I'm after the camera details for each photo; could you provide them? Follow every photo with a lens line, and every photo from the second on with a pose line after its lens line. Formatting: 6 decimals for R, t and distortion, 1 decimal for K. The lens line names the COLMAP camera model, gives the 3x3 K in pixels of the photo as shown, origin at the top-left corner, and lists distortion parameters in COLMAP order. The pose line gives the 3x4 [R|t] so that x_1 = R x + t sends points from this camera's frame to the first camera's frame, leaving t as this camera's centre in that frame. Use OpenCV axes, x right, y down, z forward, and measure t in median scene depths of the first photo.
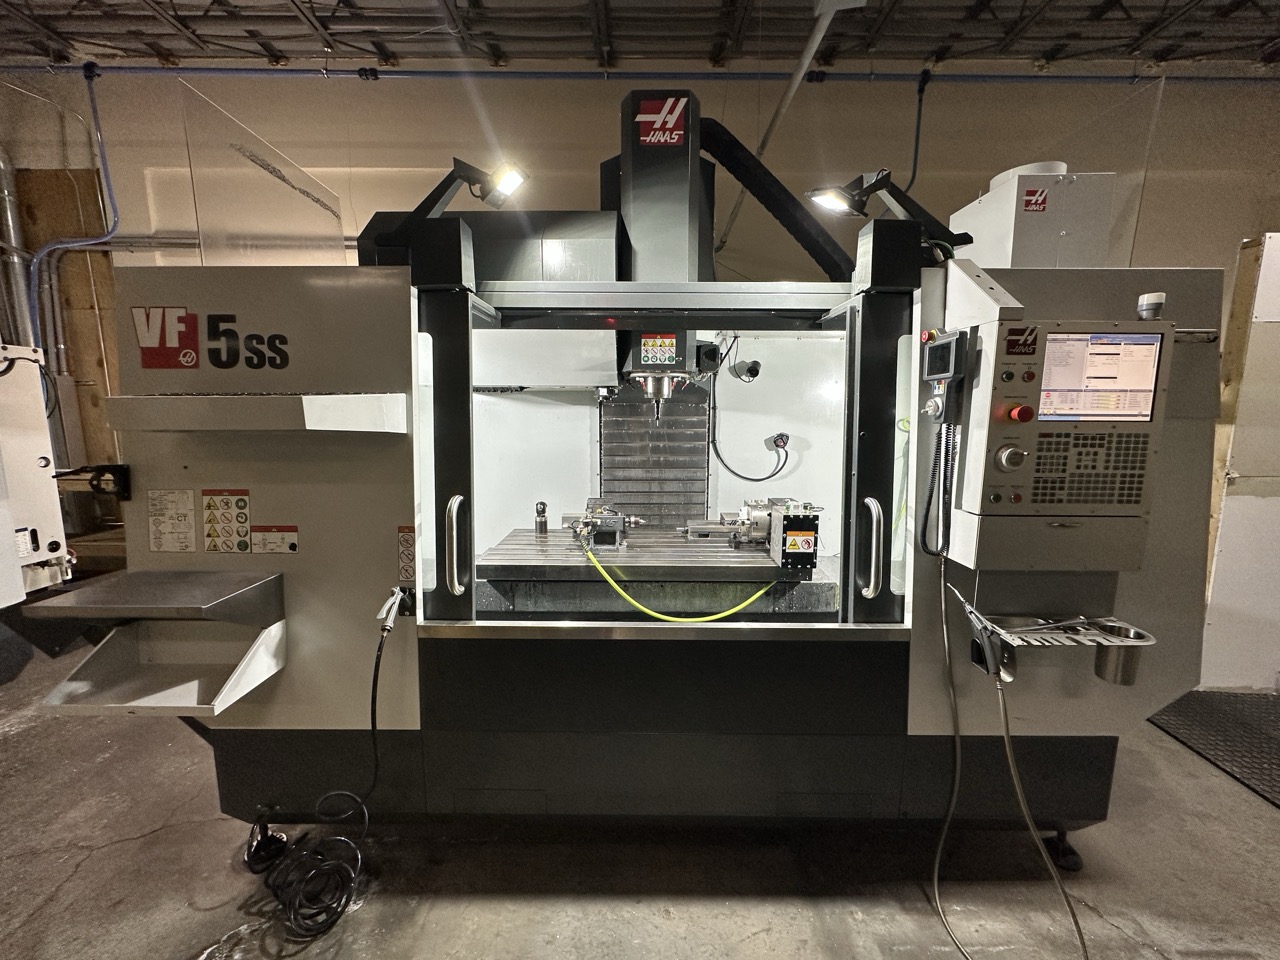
lens RADIAL K [[506.3, 0, 642.0], [0, 506.3, 478.0], [0, 0, 1]] dist [-0.000136, -0.000478]
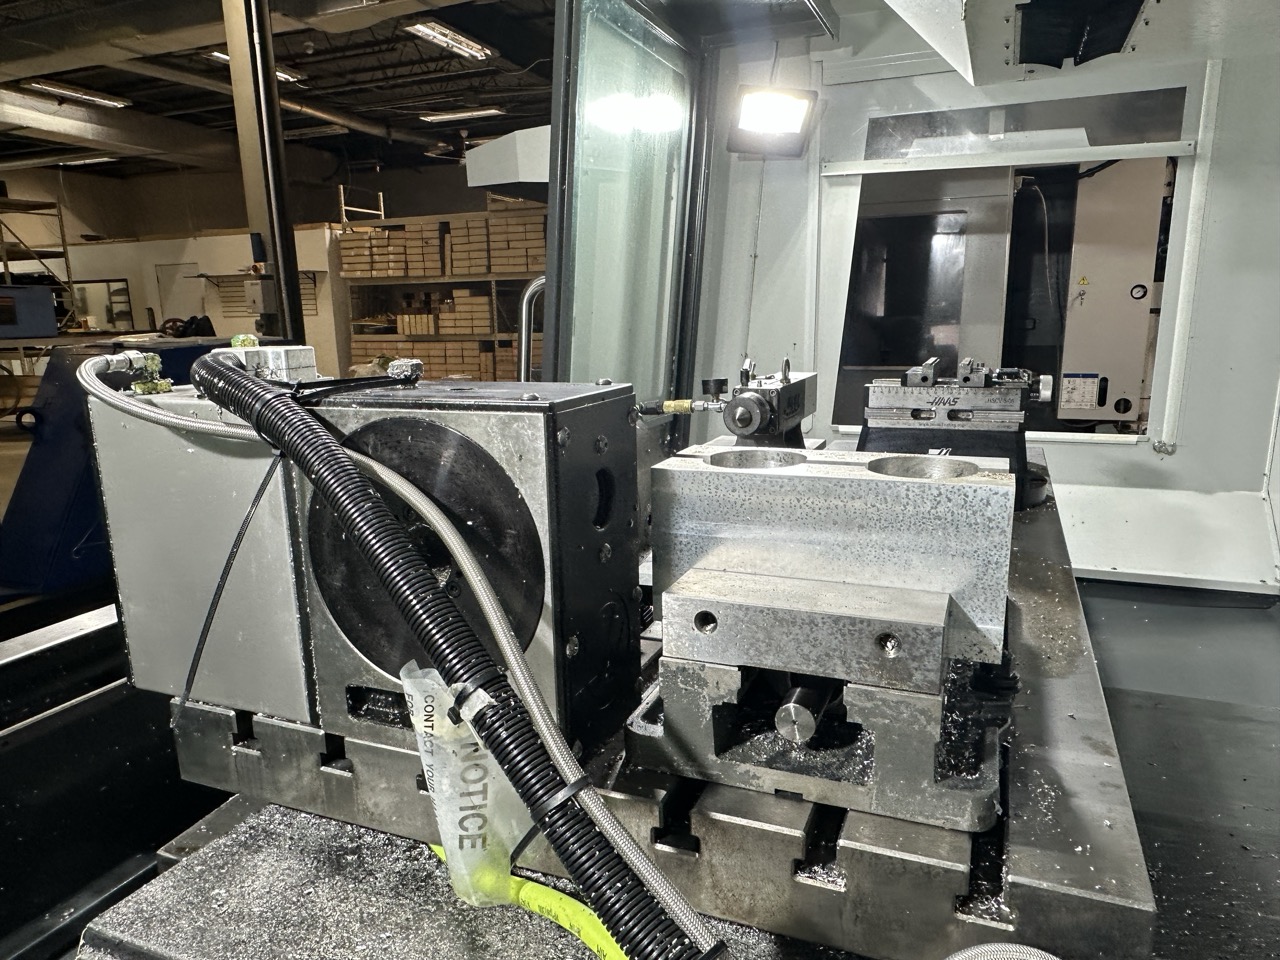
lens RADIAL K [[873.7, 0, 625.1], [0, 873.7, 509.4], [0, 0, 1]] dist [-0.005588, 0.005153]
pose [[-0.389057, 0.211420, -0.896625, 0.689094], [-0.101207, 0.957607, 0.269714, 0.011297], [0.915637, 0.195678, -0.351167, 1.591869]]
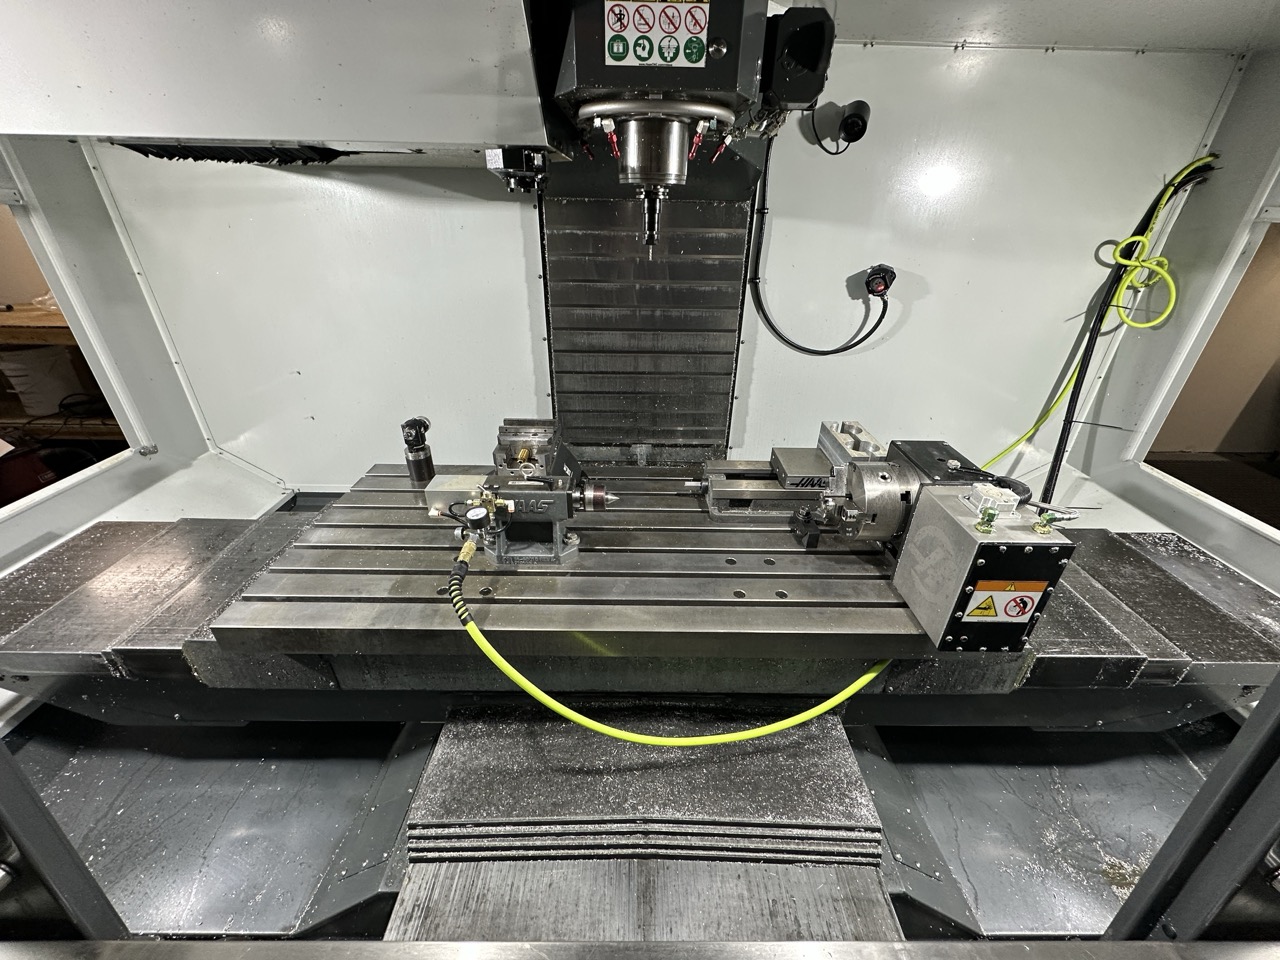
lens RADIAL K [[506.3, 0, 642.6], [0, 506.3, 479.1], [0, 0, 1]] dist [-0.000136, -0.000478]
pose [[0.999828, 0.008375, 0.016571, 0.028744], [-0.013671, 0.935960, 0.351841, -0.123246], [-0.012563, -0.352007, 0.935913, 0.829152]]
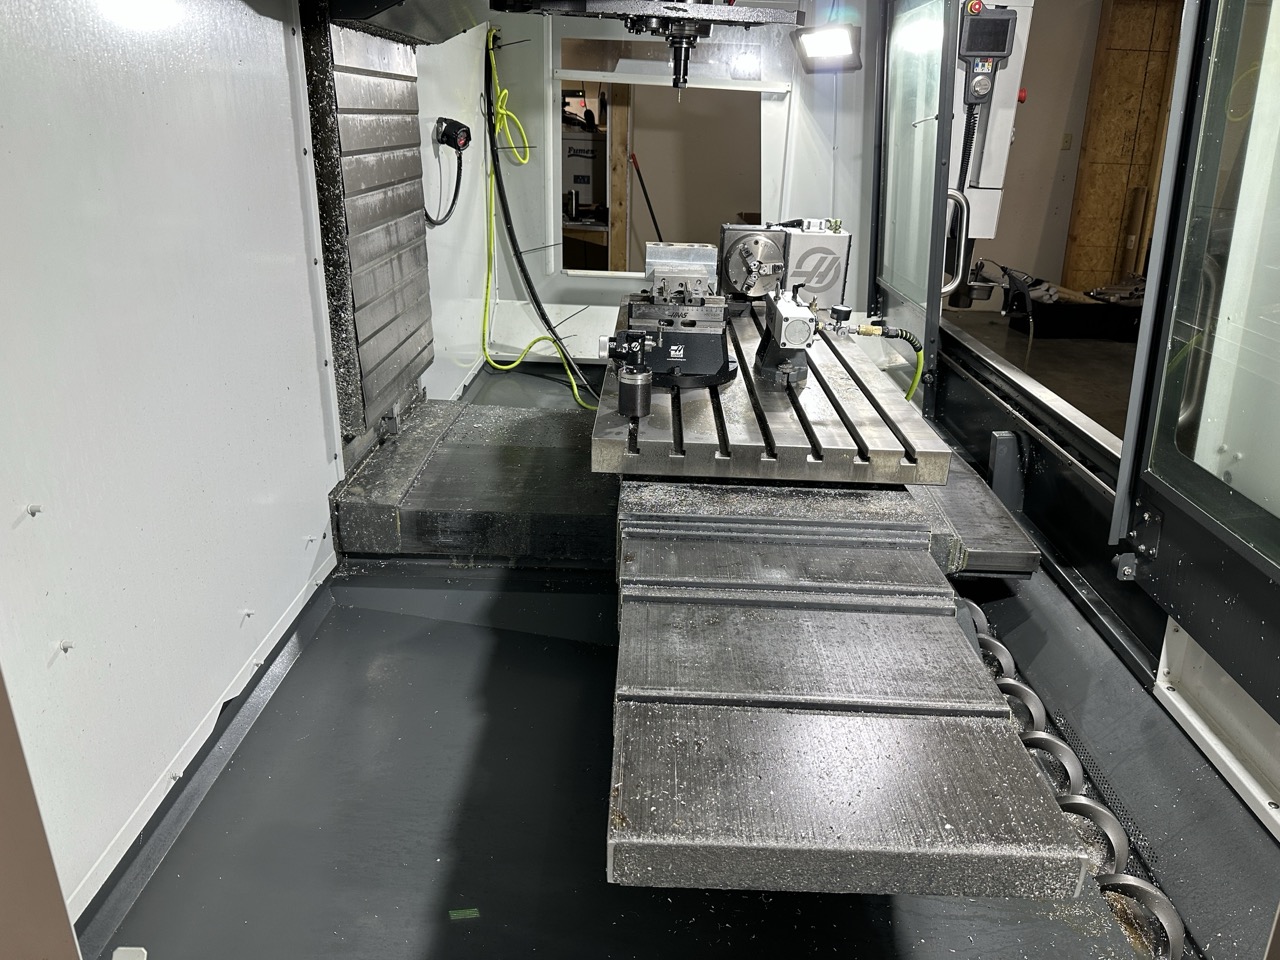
lens RADIAL K [[904.1, 0, 644.2], [0, 904.1, 486.6], [0, 0, 1]] dist [0.061643, -0.077357]
pose [[0.009588, -0.382453, 0.923925, -1.367483], [0.099729, 0.919727, 0.379680, -0.156263], [-0.994968, 0.088501, 0.046960, 1.571106]]
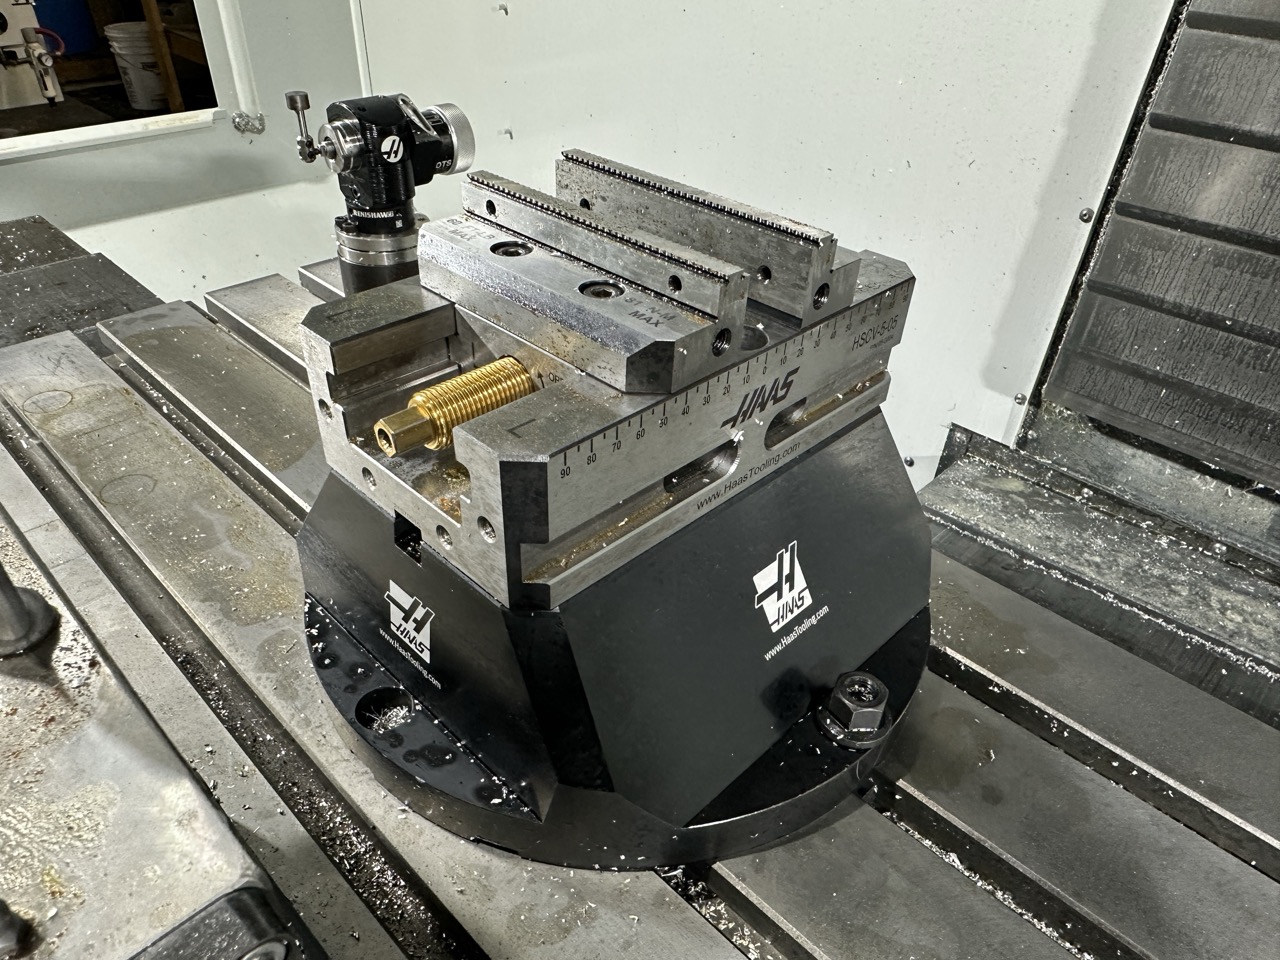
lens RADIAL K [[873.7, 0, 619.2], [0, 873.7, 532.5], [0, 0, 1]] dist [-0.005588, 0.005153]
pose [[0.704785, 0.456595, -0.542955, 0.004470], [-0.121904, 0.831911, 0.541353, 0.020981], [0.698869, -0.315349, 0.641979, 1.410401]]
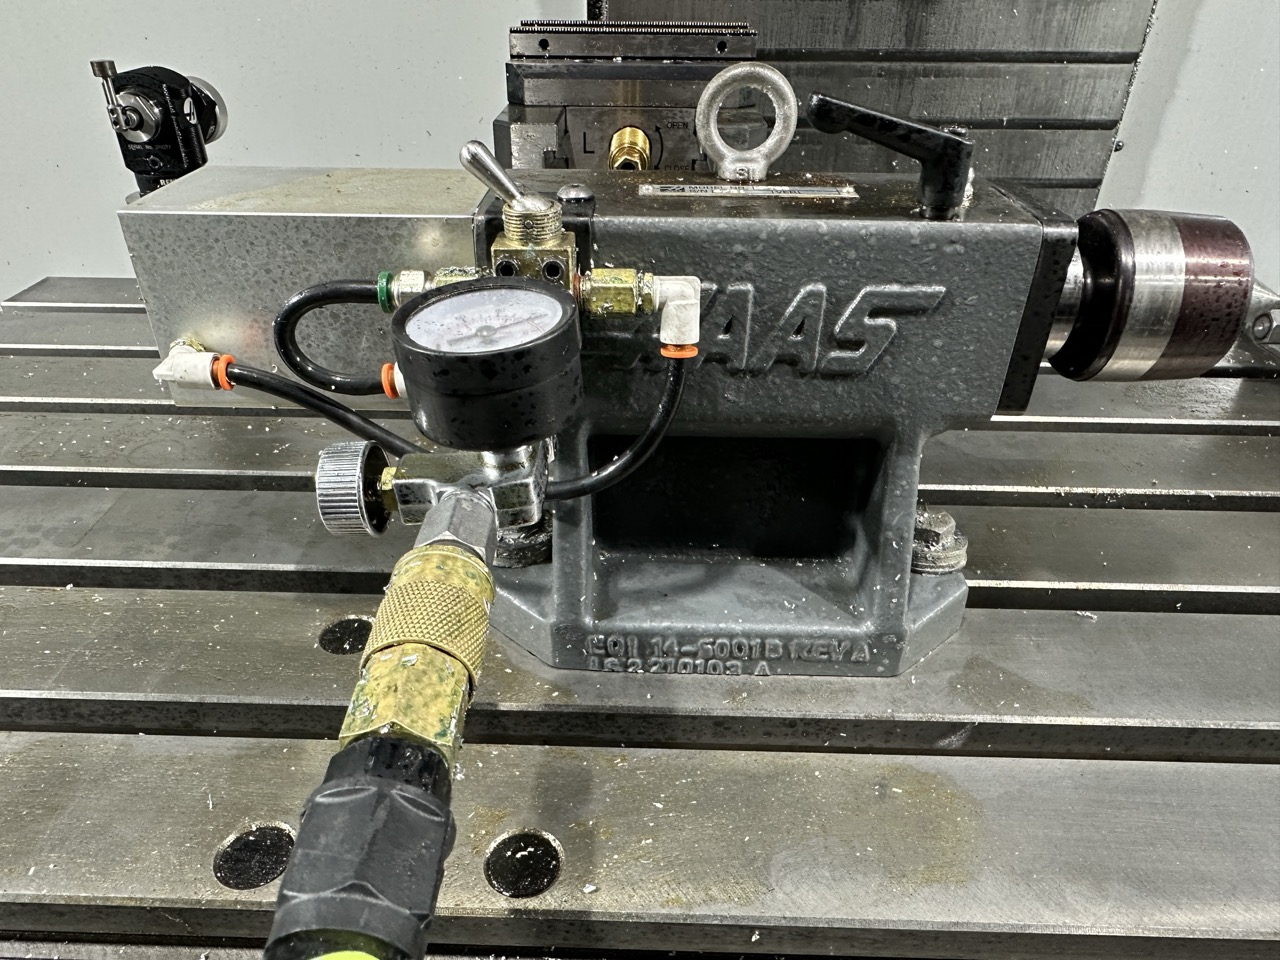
lens RADIAL K [[873.7, 0, 622.0], [0, 873.7, 538.9], [0, 0, 1]] dist [-0.005588, 0.005153]
pose [[0.999716, 0.016583, -0.017132, -0.123967], [-0.007075, 0.892485, 0.451021, 0.084776], [0.022769, -0.450772, 0.892349, 1.223210]]
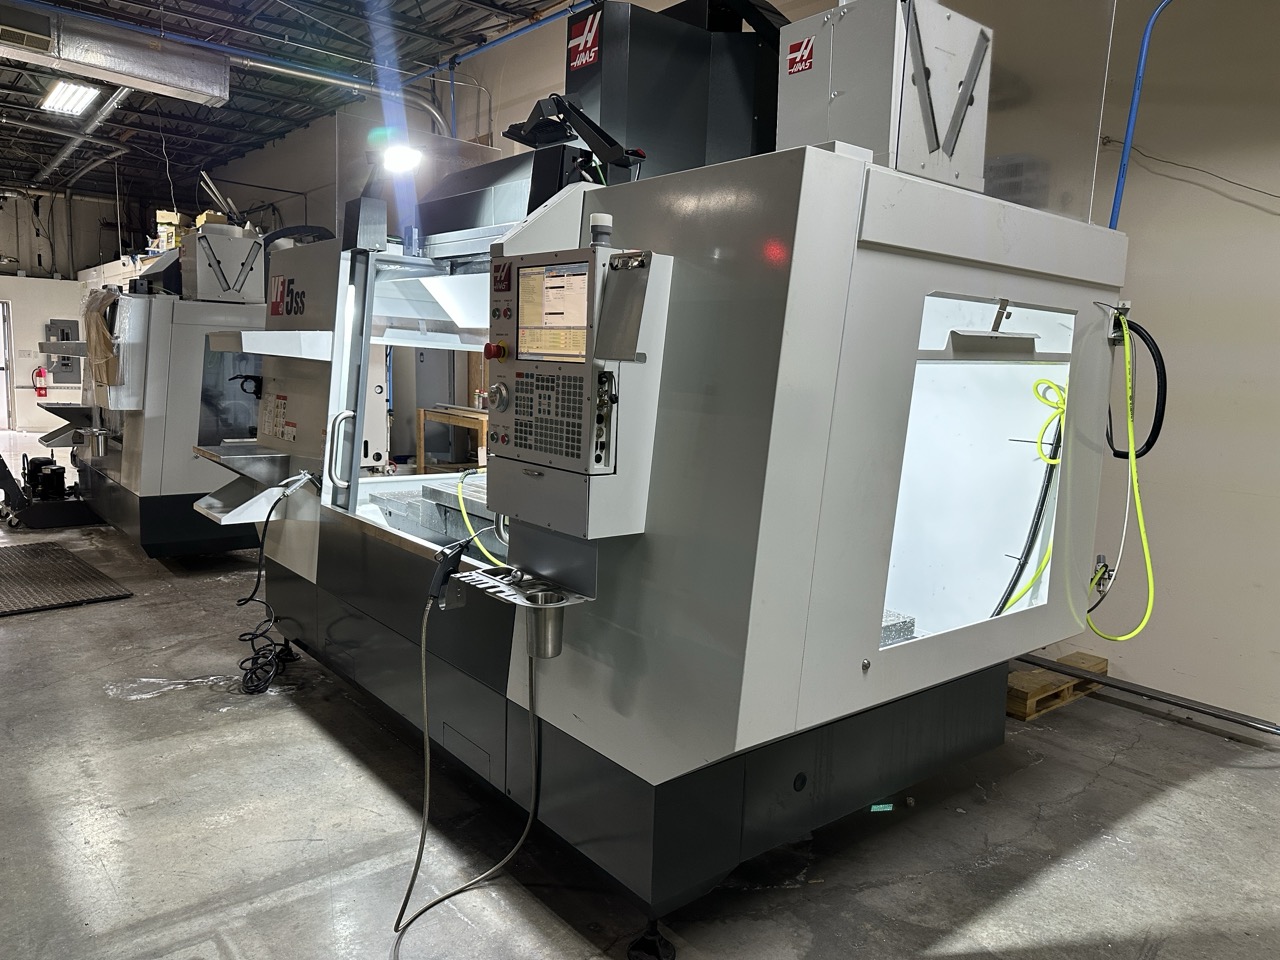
lens RADIAL K [[904.1, 0, 644.6], [0, 904.1, 477.4], [0, 0, 1]] dist [0.061643, -0.077357]
pose [[0.638432, 0.120713, -0.760154, 1.958417], [-0.138728, 0.989497, 0.040620, 0.003838], [0.757073, 0.079522, 0.648472, 0.079152]]
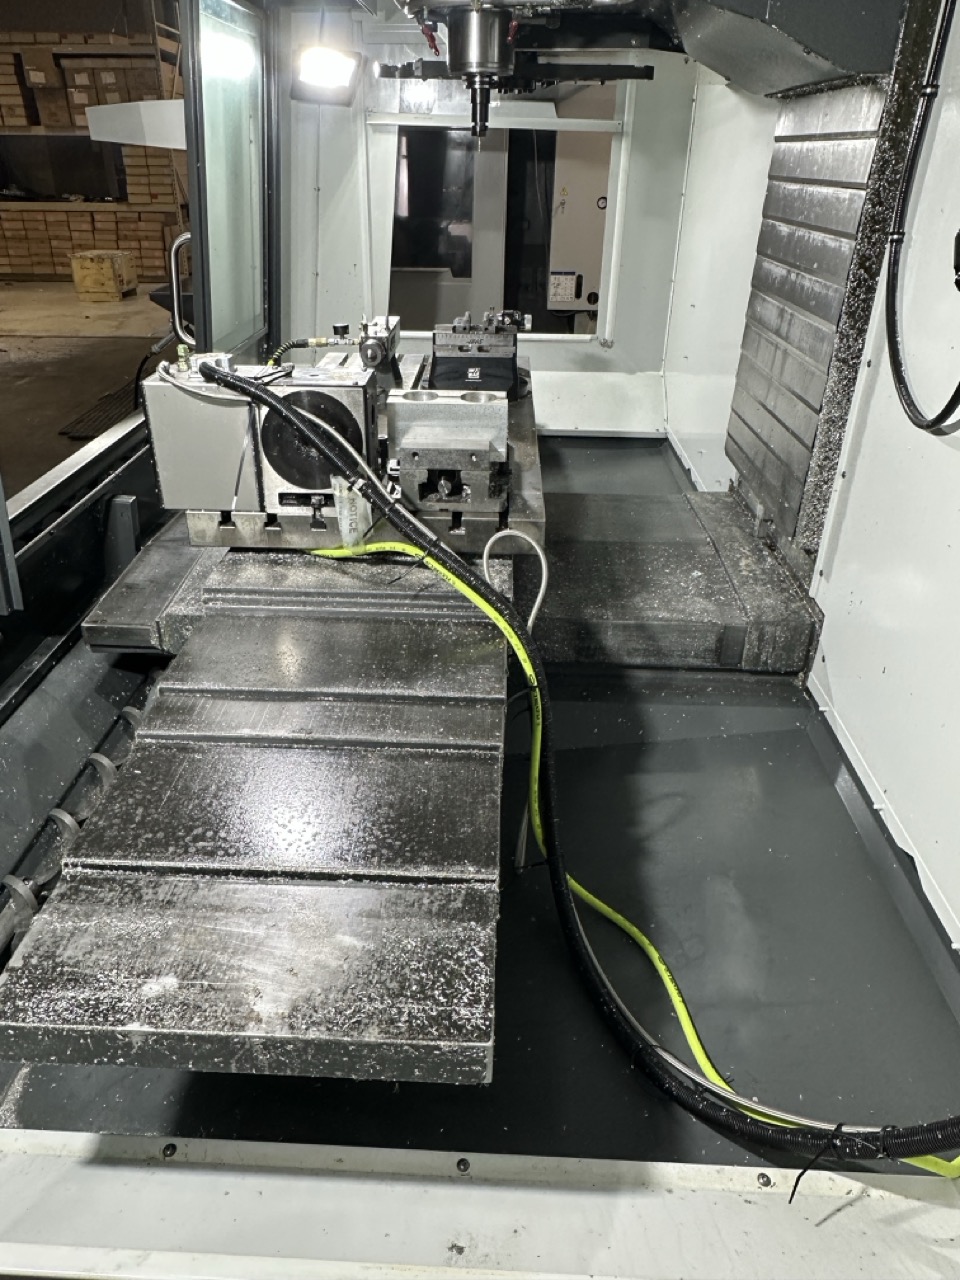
lens RADIAL K [[873.7, 0, 462.4], [0, 873.7, 637.6], [0, 0, 1]] dist [-0.005588, 0.005153]
pose [[-0.043698, 0.482019, -0.875070, 1.308487], [-0.140347, 0.864259, 0.483072, -0.157613], [0.989138, 0.143923, 0.029883, 1.567769]]
